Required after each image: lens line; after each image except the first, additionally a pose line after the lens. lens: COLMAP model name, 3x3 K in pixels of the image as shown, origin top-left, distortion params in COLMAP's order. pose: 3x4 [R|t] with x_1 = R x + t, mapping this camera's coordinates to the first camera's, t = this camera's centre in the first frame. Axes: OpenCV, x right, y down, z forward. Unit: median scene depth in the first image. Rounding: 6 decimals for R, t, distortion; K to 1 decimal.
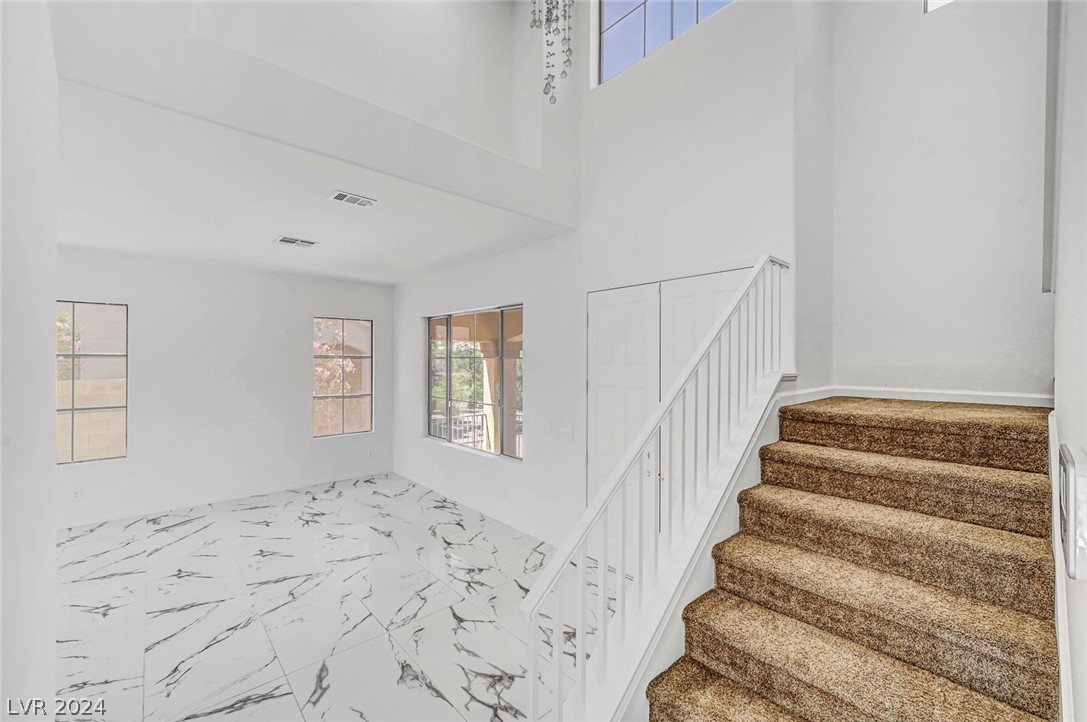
lens RADIAL K [[432.0, 0, 535.6], [0, 432.0, 362.6], [0, 0, 1]] dist [-0.009917, -0.000550]
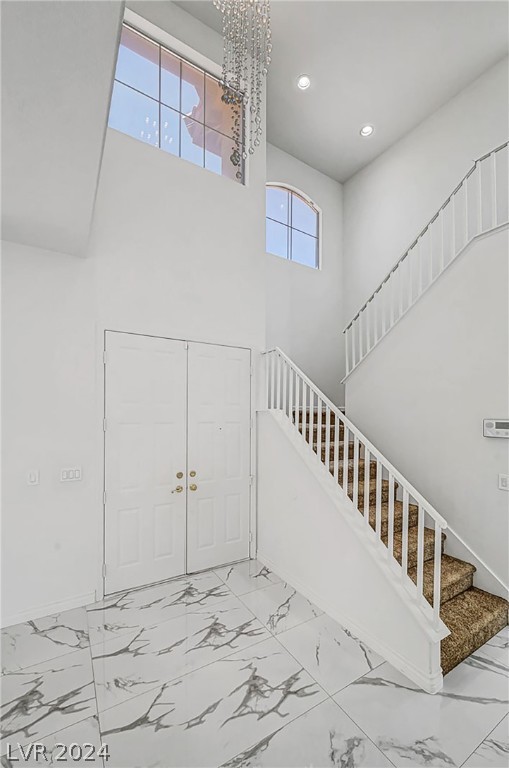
lens RADIAL K [[305.2, 0, 274.9], [0, 305.2, 410.7], [0, 0, 1]] dist [-0.009917, -0.000550]
pose [[0.170583, -0.001398, 0.985342, -0.641845], [-0.003195, 0.999993, 0.001972, 0.026161], [-0.985338, -0.003484, 0.170578, 0.632805]]
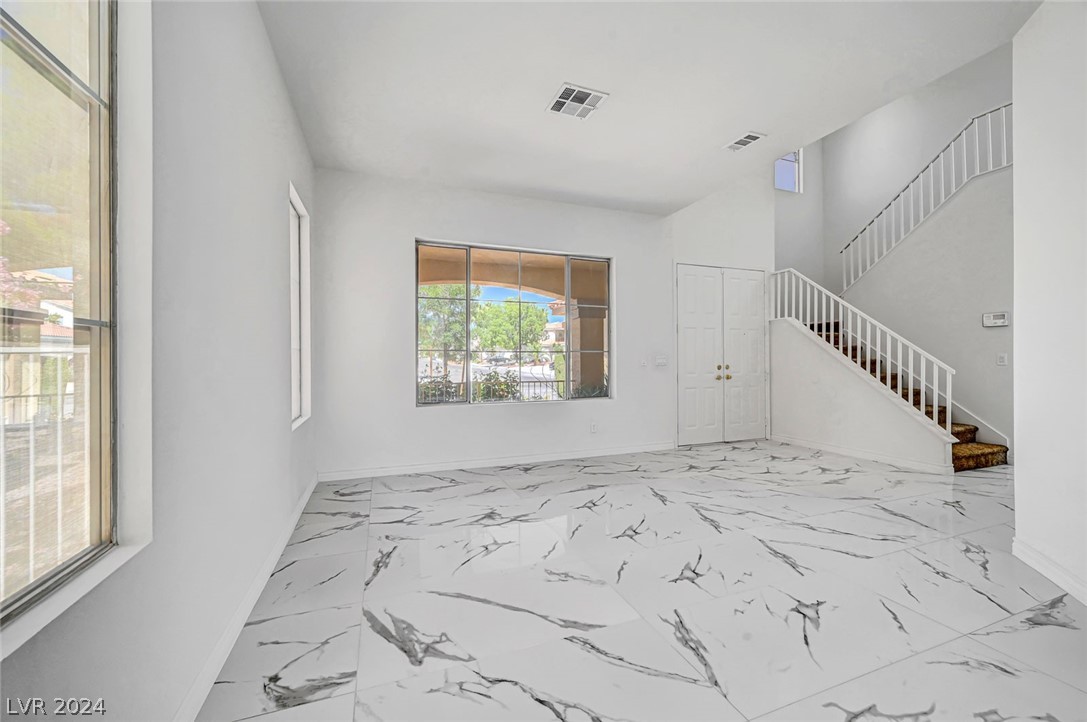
lens RADIAL K [[432.0, 0, 541.7], [0, 432.0, 358.0], [0, 0, 1]] dist [-0.009917, -0.000550]
pose [[0.371910, -0.002789, 0.928265, -1.766221], [0.006352, 0.999980, 0.000460, 0.192735], [-0.928247, 0.005725, 0.371920, 1.126463]]
